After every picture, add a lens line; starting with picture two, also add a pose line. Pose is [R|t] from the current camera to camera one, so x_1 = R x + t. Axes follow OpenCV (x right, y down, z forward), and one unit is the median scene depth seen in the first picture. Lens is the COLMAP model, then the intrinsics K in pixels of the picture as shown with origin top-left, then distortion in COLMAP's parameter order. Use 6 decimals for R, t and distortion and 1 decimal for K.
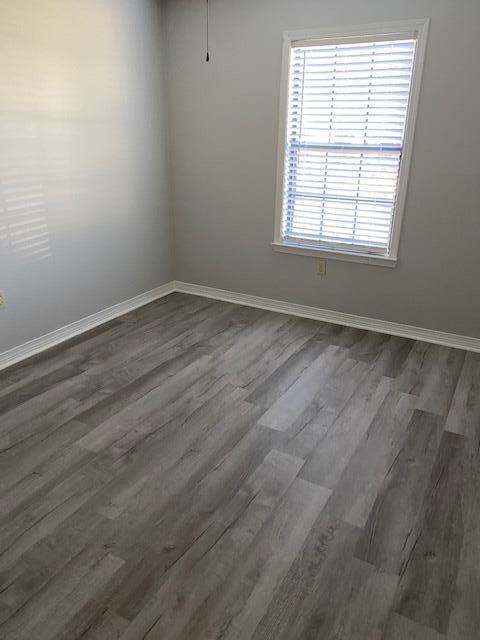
lens RADIAL K [[494.0, 0, 240.0], [0, 494.0, 320.0], [0, 0, 1]] dist [0.008855, -0.001556]
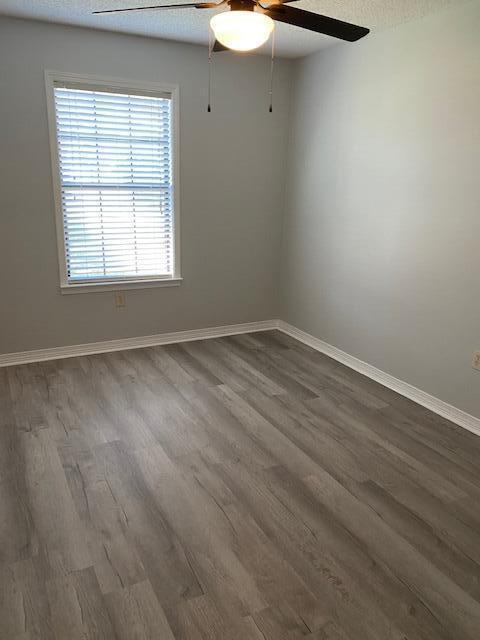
lens RADIAL K [[500.1, 0, 239.7], [0, 500.1, 333.0], [0, 0, 1]] dist [0.003751, 0.000375]
pose [[0.559335, -0.242180, 0.792775, -0.600164], [0.280287, 0.955295, 0.094073, -0.072999], [-0.780117, 0.169587, 0.602210, 0.194694]]
